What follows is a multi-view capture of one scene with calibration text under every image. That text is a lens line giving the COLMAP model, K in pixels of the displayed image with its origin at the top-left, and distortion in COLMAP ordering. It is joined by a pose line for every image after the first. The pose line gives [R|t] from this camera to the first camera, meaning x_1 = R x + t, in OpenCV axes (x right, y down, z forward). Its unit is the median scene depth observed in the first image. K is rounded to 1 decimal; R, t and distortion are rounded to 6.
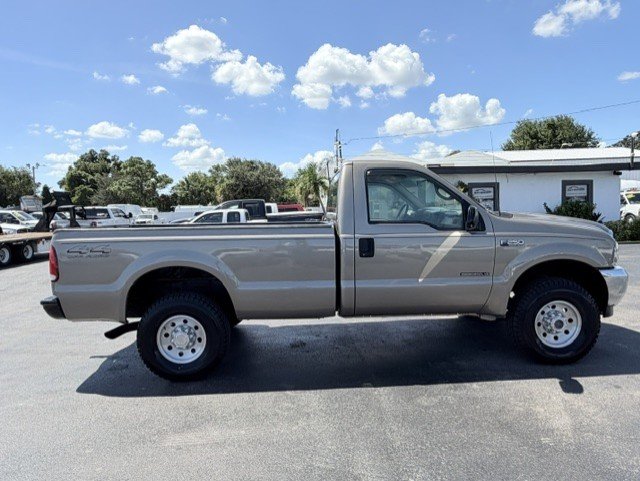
lens RADIAL K [[429.4, 0, 320.0], [0, 429.4, 240.5], [0, 0, 1]] dist [-0.000208, 0.000228]
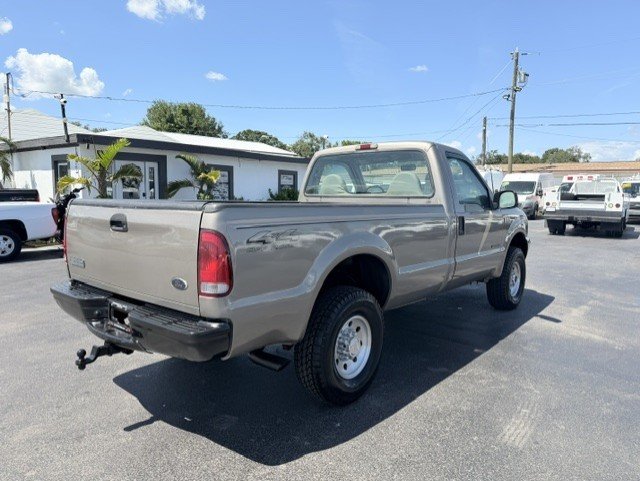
lens RADIAL K [[450.3, 0, 324.9], [0, 450.3, 244.8], [0, 0, 1]] dist [0.087478, -0.120791]
pose [[0.674509, -0.048594, 0.736665, -0.229021], [0.018844, 0.998639, 0.048622, 0.000588], [-0.738026, -0.018914, 0.674507, 0.116194]]
